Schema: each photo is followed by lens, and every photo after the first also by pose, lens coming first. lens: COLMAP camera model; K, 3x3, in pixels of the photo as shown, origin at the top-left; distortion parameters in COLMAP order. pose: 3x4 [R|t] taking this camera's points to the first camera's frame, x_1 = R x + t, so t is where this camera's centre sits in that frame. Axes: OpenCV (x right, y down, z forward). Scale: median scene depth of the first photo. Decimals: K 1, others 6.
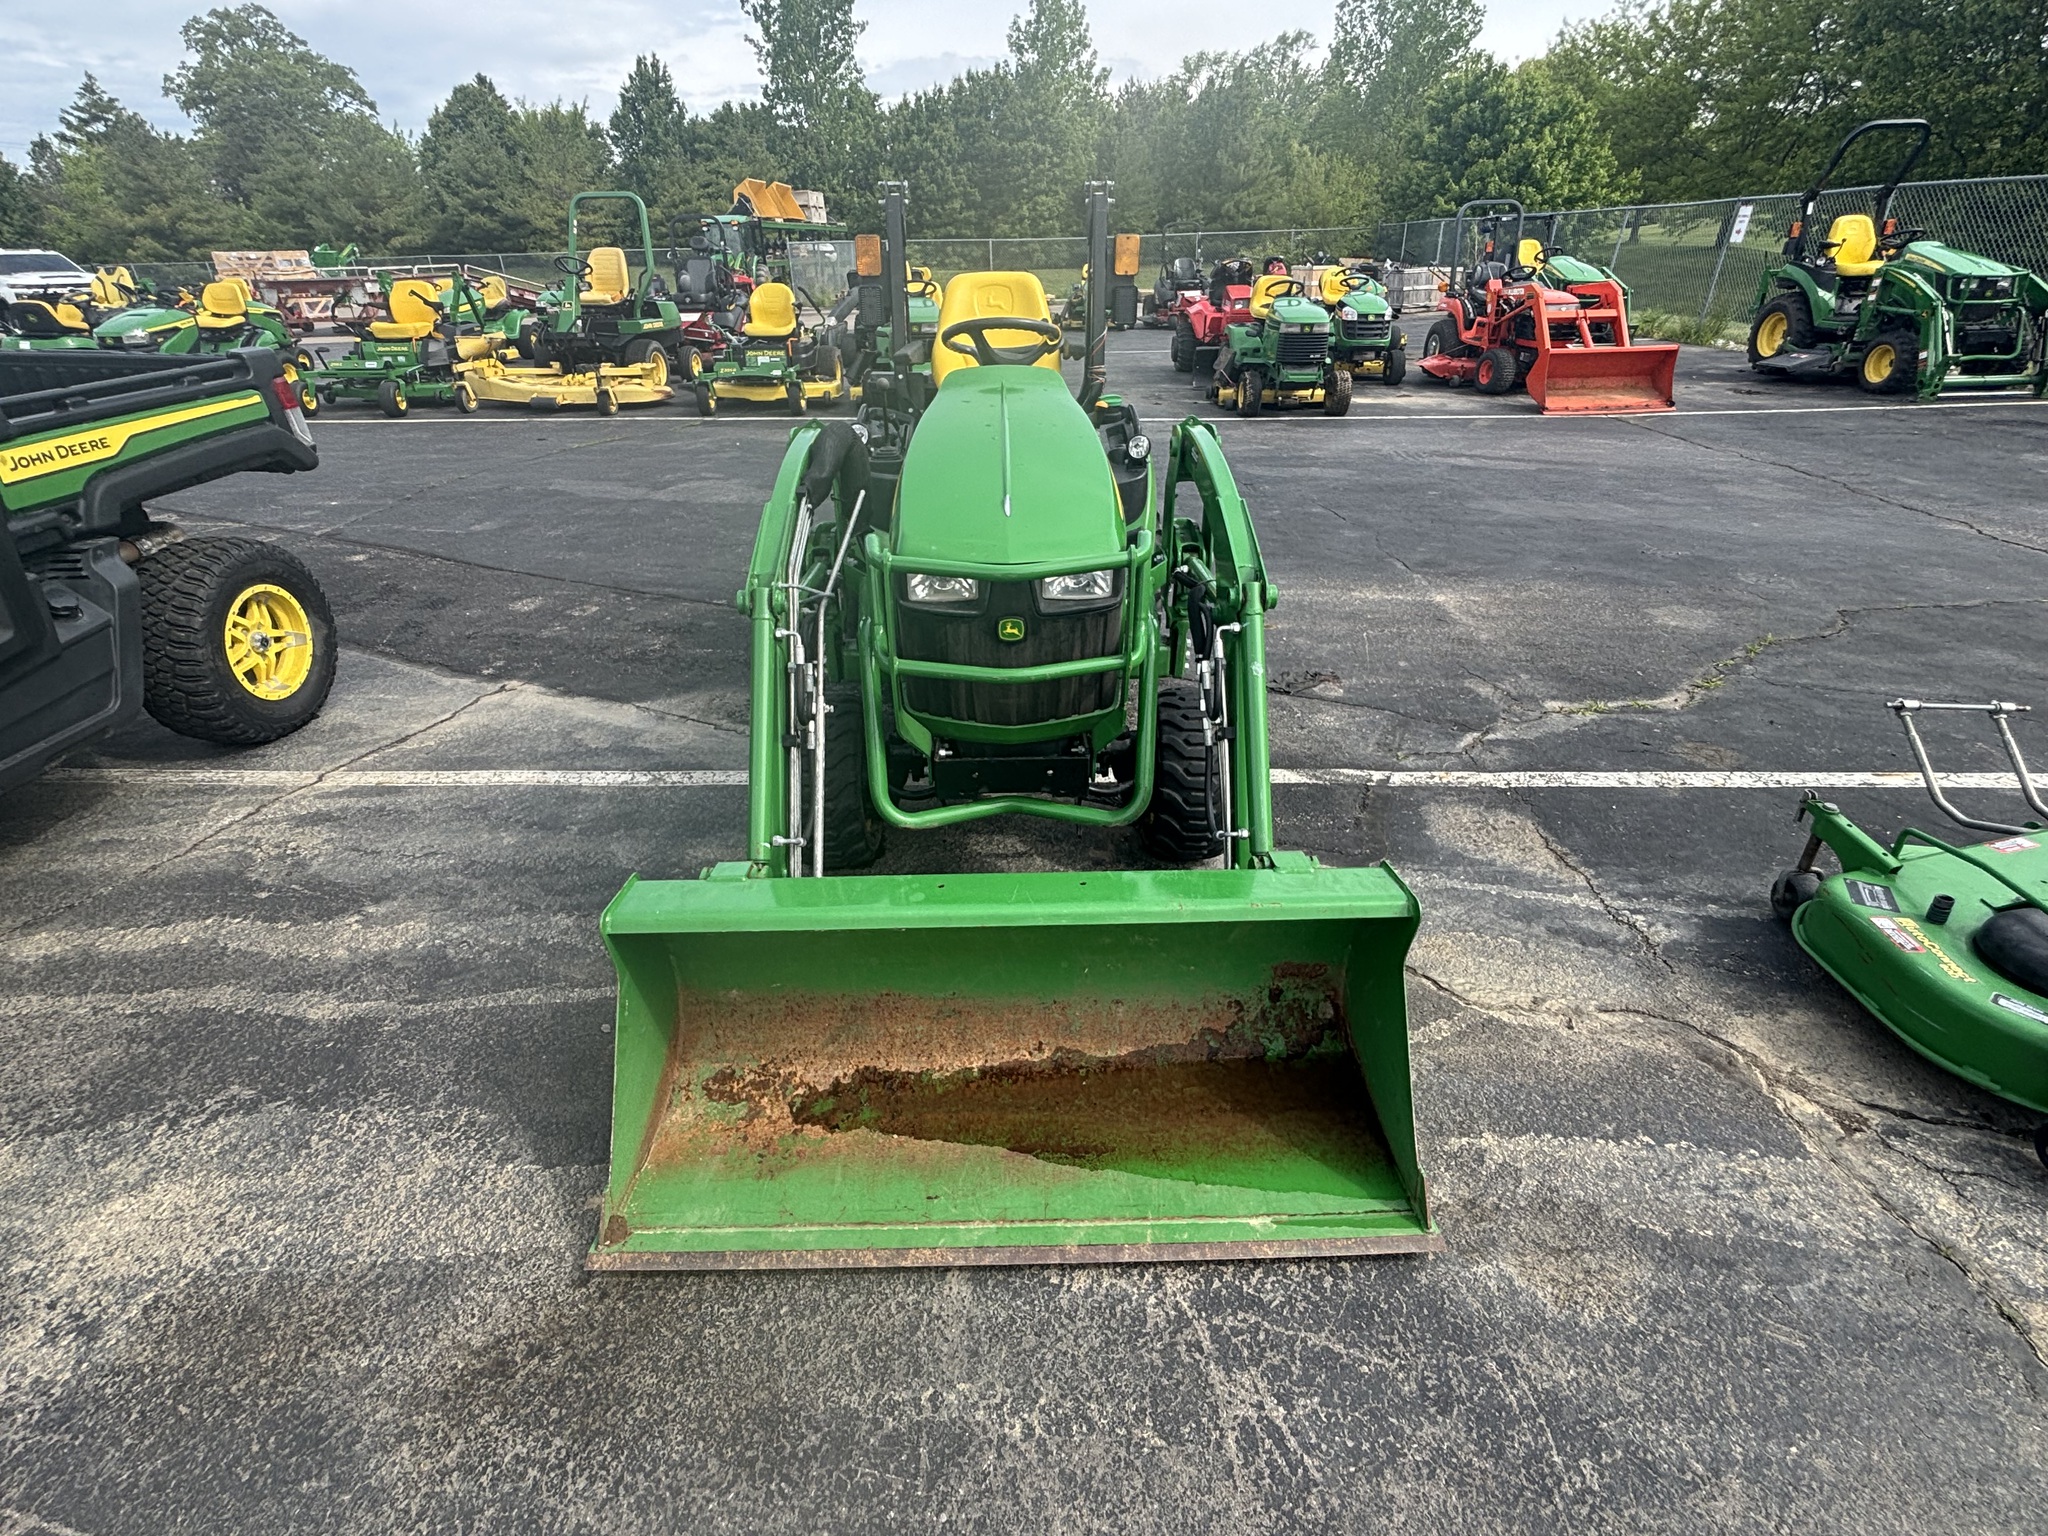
lens RADIAL K [[1007.0, 0, 1024.0], [0, 1007.0, 768.0], [0, 0, 1]] dist [-0.013595, 0.008459]
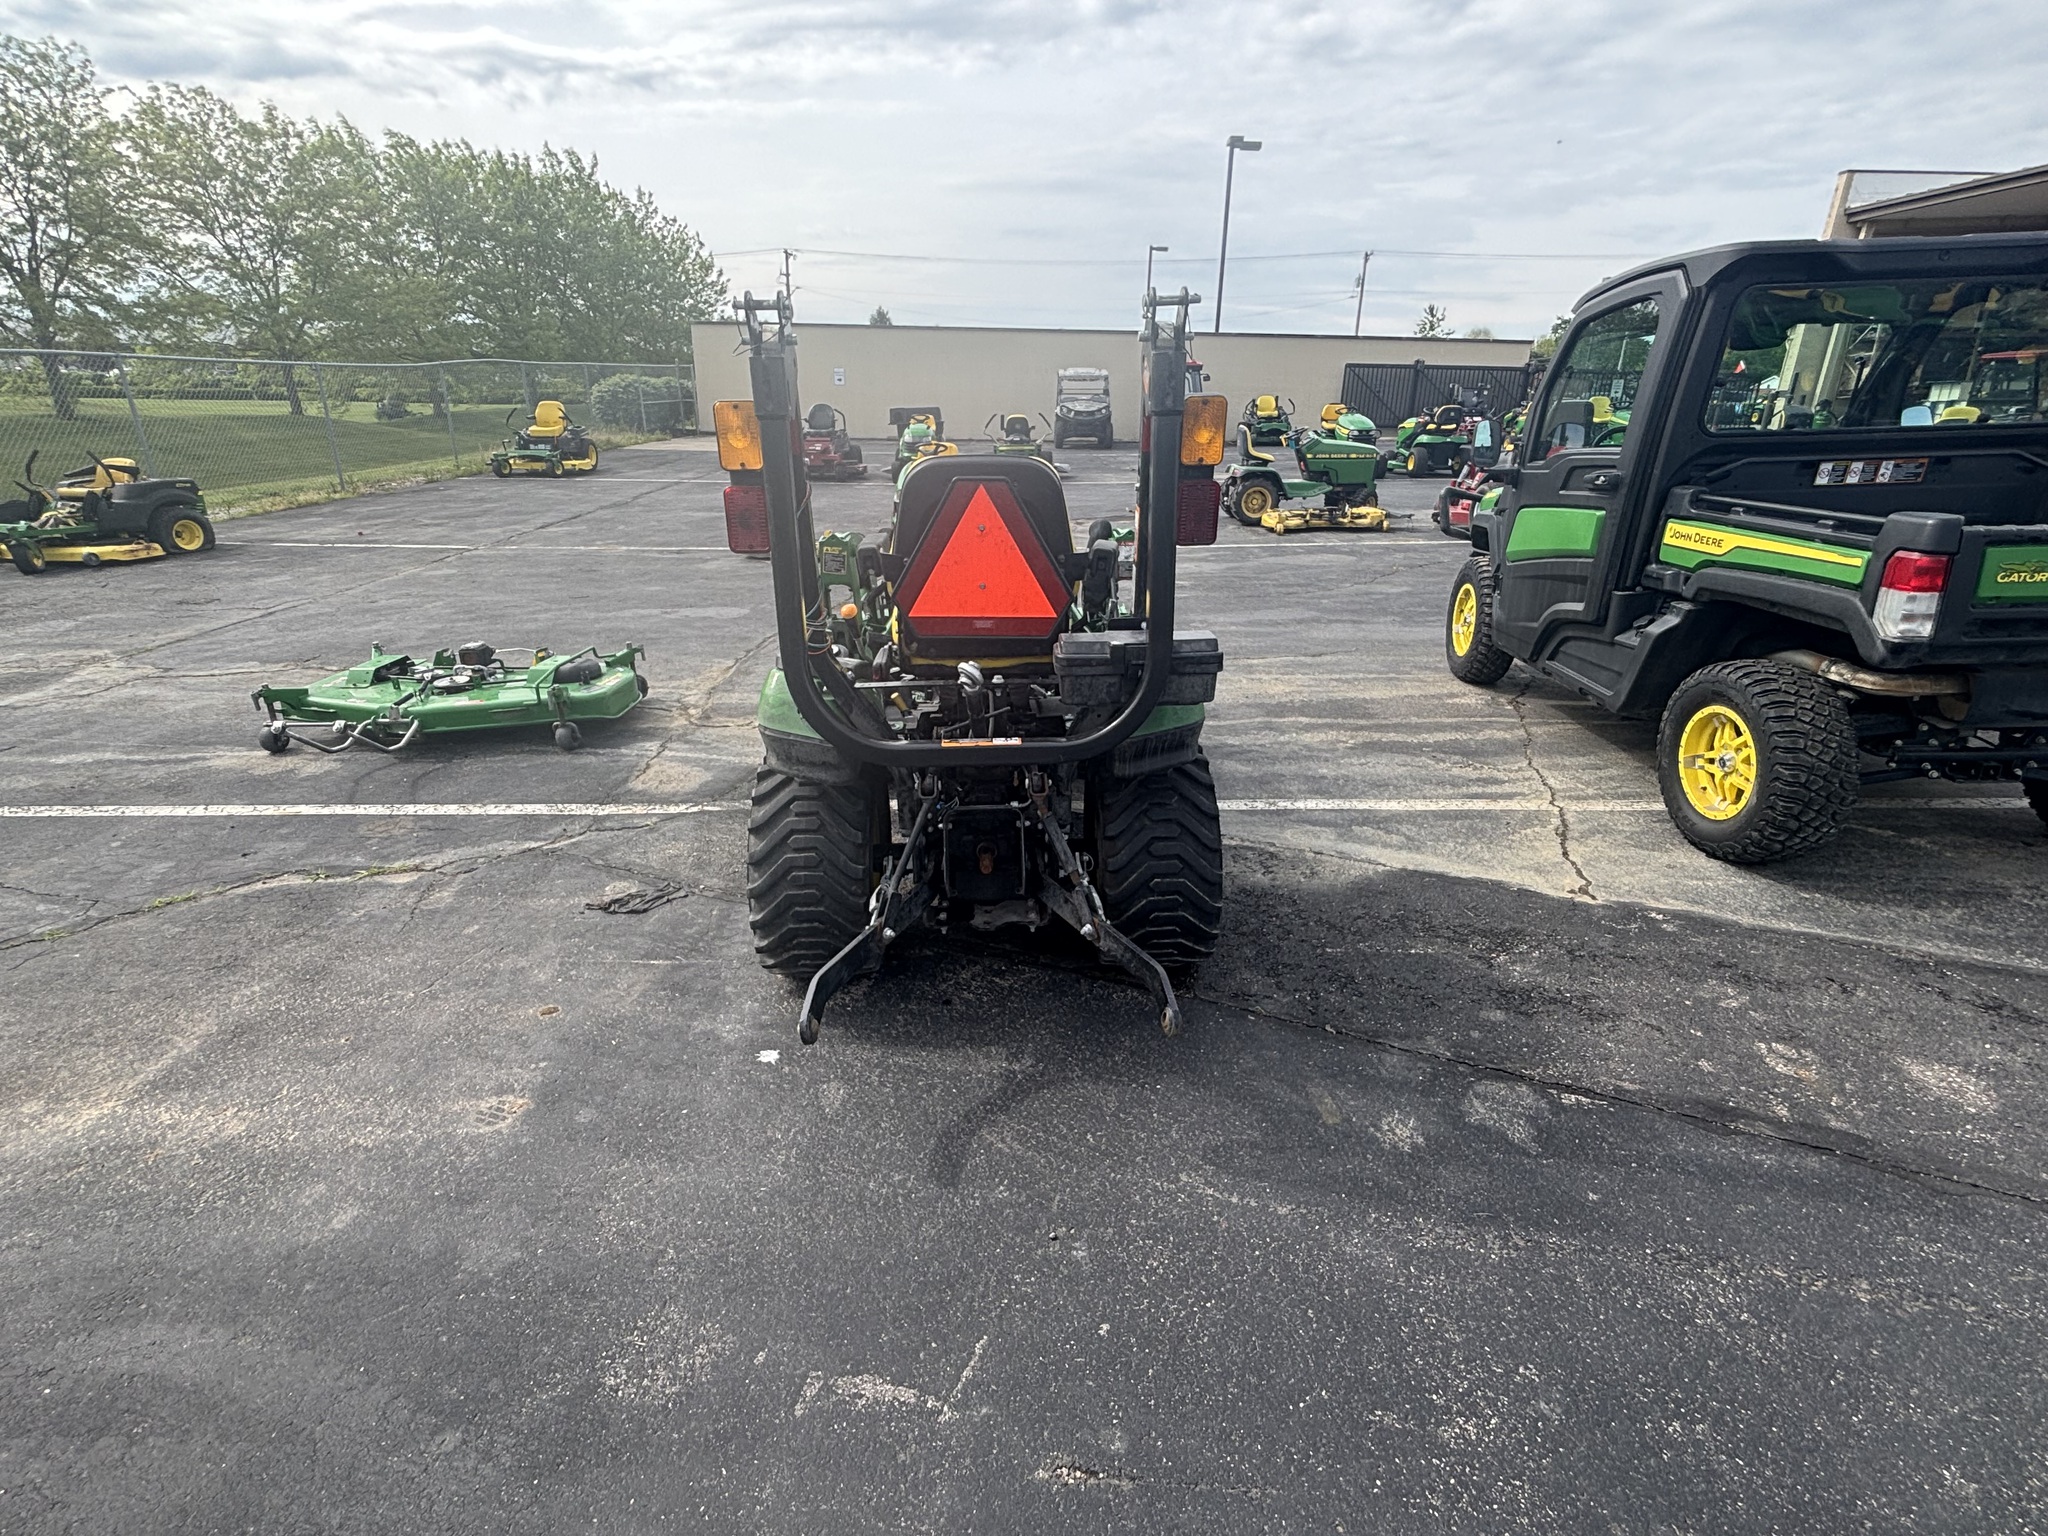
lens RADIAL K [[973.3, 0, 1000.0], [0, 973.3, 766.5], [0, 0, 1]] dist [-0.005505, 0.001776]
pose [[-0.999449, 0.007010, 0.032437, -0.024200], [0.029062, 0.656804, 0.753501, -0.327818], [-0.016023, 0.754029, -0.656646, 0.618912]]
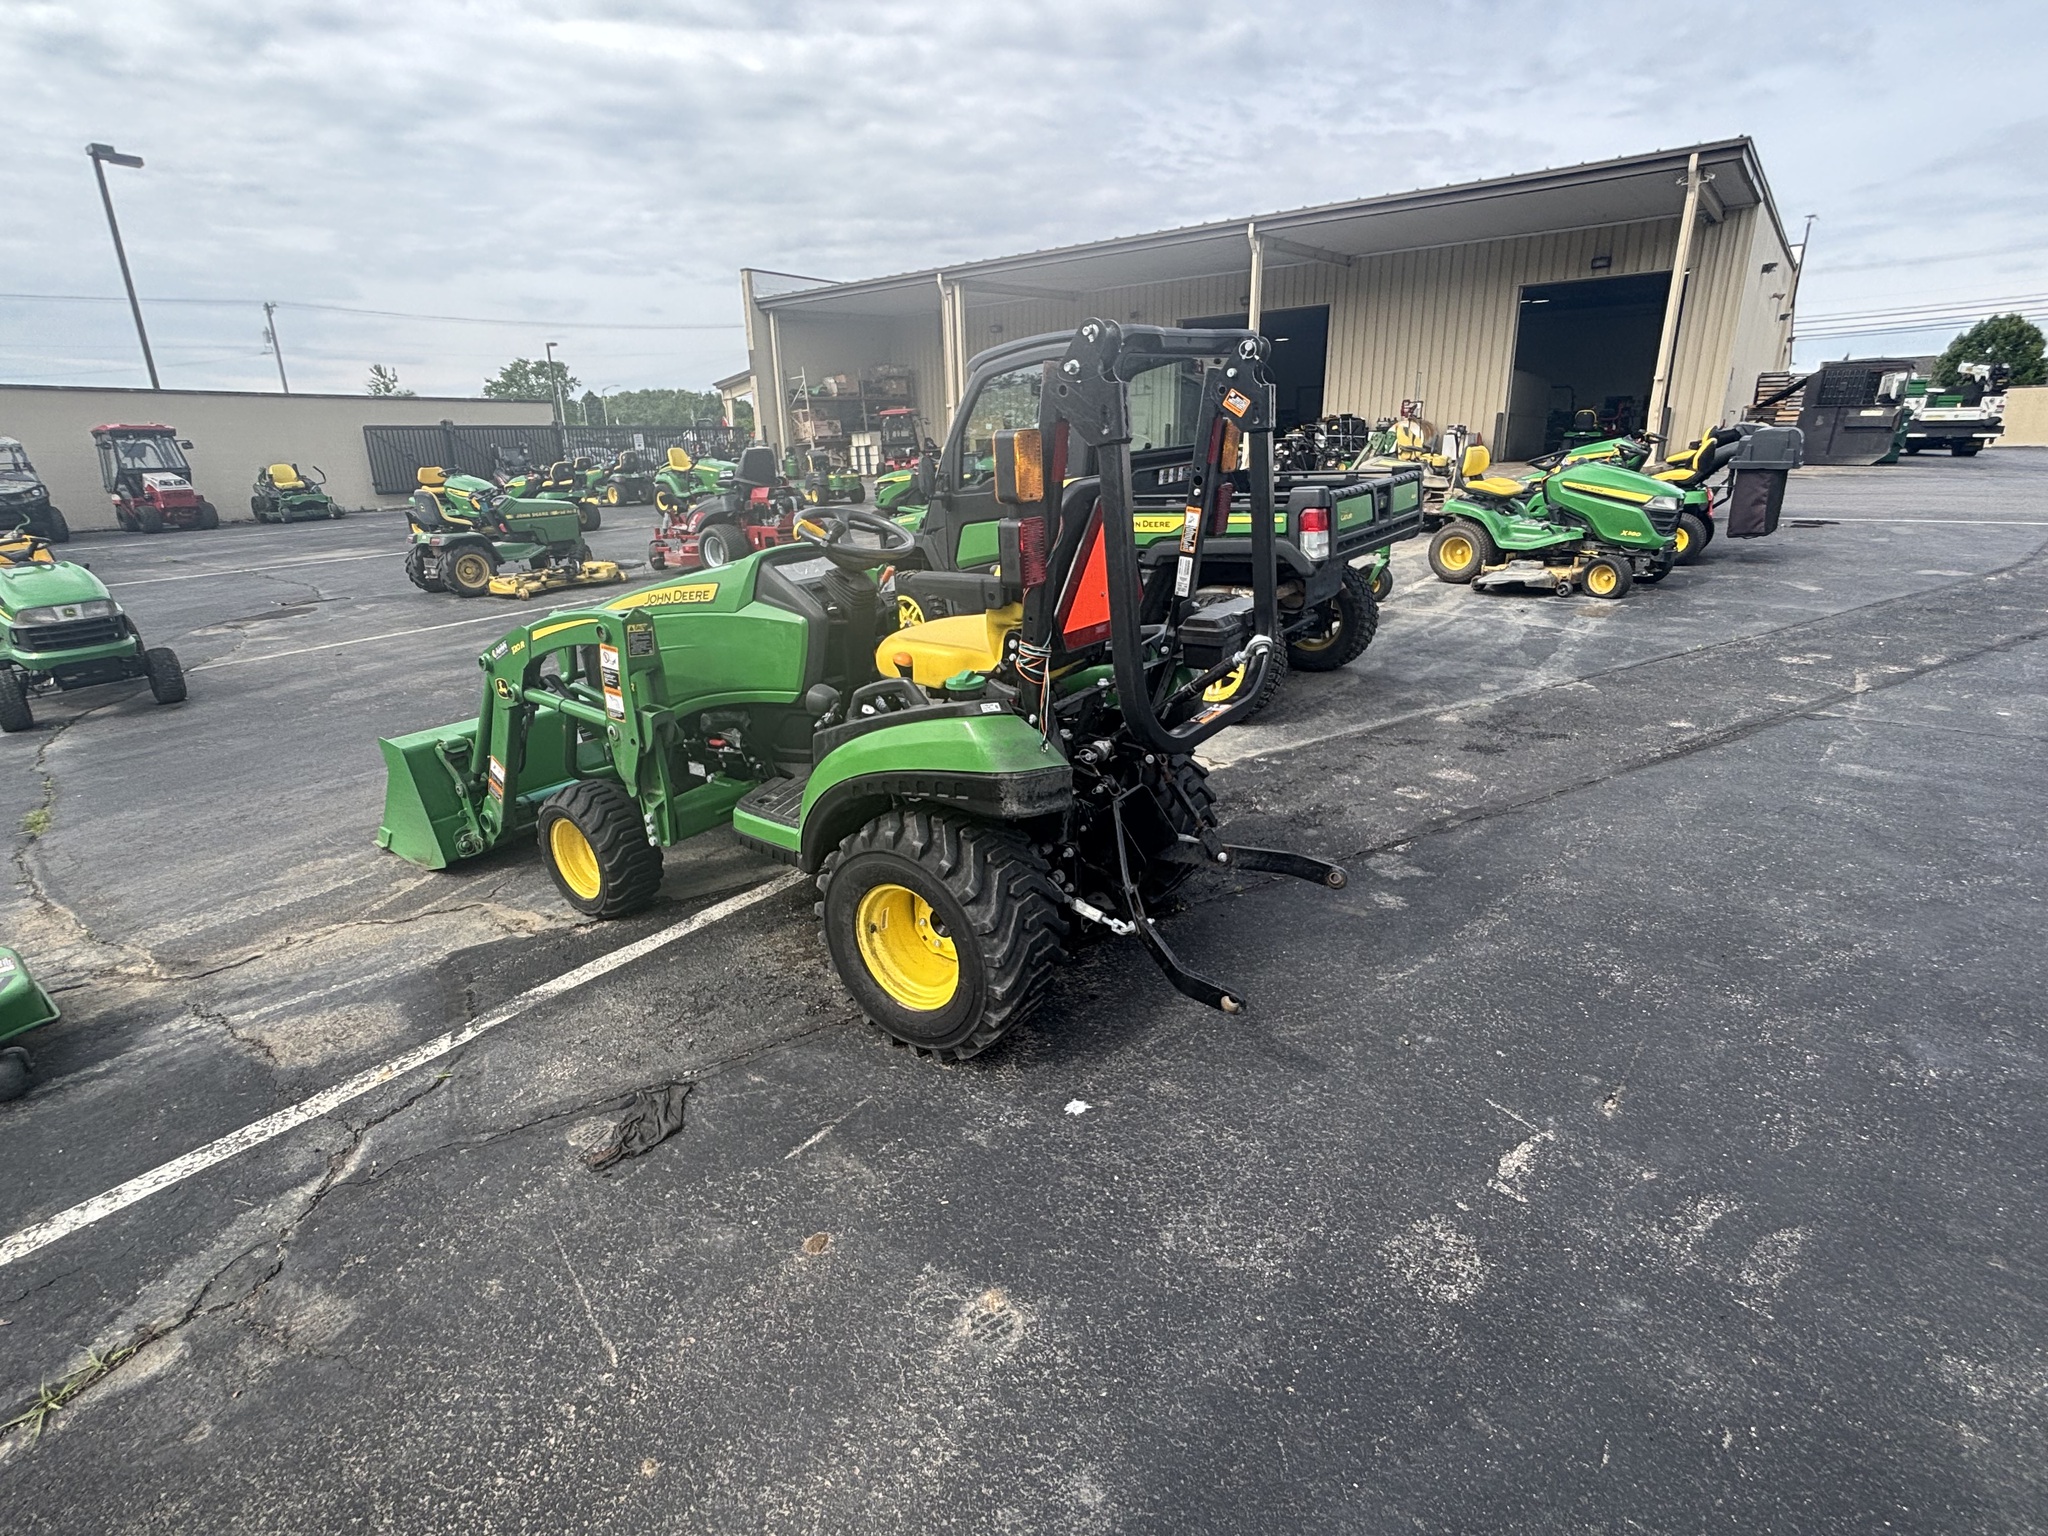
lens RADIAL K [[1003.9, 0, 988.4], [0, 1003.9, 771.1], [0, 0, 1]] dist [-0.000630, -0.000318]
pose [[-0.619377, 0.284330, -0.731798, 0.227537], [-0.328272, 0.752928, 0.570383, -0.285222], [0.713168, 0.593511, -0.373009, 0.534598]]
